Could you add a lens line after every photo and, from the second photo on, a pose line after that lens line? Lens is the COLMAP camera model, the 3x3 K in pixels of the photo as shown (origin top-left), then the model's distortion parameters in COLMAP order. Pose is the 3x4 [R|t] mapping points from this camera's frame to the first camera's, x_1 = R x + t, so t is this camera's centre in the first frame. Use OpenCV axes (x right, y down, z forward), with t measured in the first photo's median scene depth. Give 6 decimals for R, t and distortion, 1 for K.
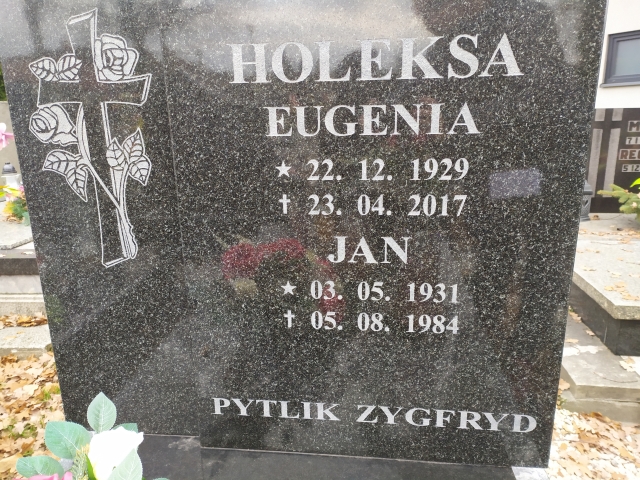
lens RADIAL K [[461.6, 0, 320.0], [0, 461.6, 240.0], [0, 0, 1]] dist [0.031796, -0.007080]
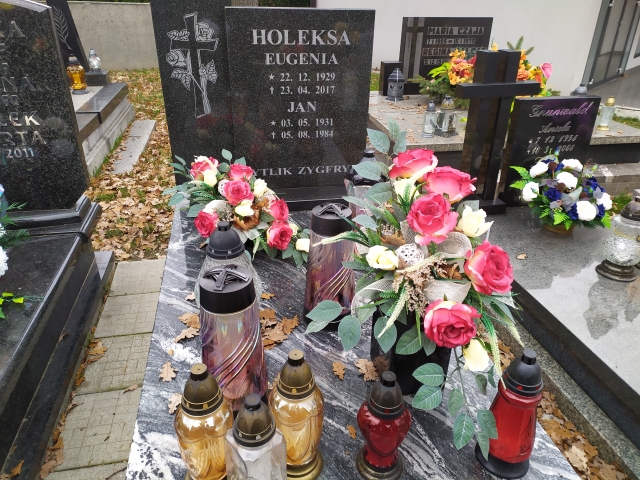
lens RADIAL K [[461.6, 0, 320.0], [0, 461.6, 240.0], [0, 0, 1]] dist [0.031796, -0.007080]
pose [[0.951773, -0.110825, 0.286088, -0.684082], [0.042146, 0.970868, 0.235881, 0.147871], [-0.303895, -0.212447, 0.928716, -1.813146]]
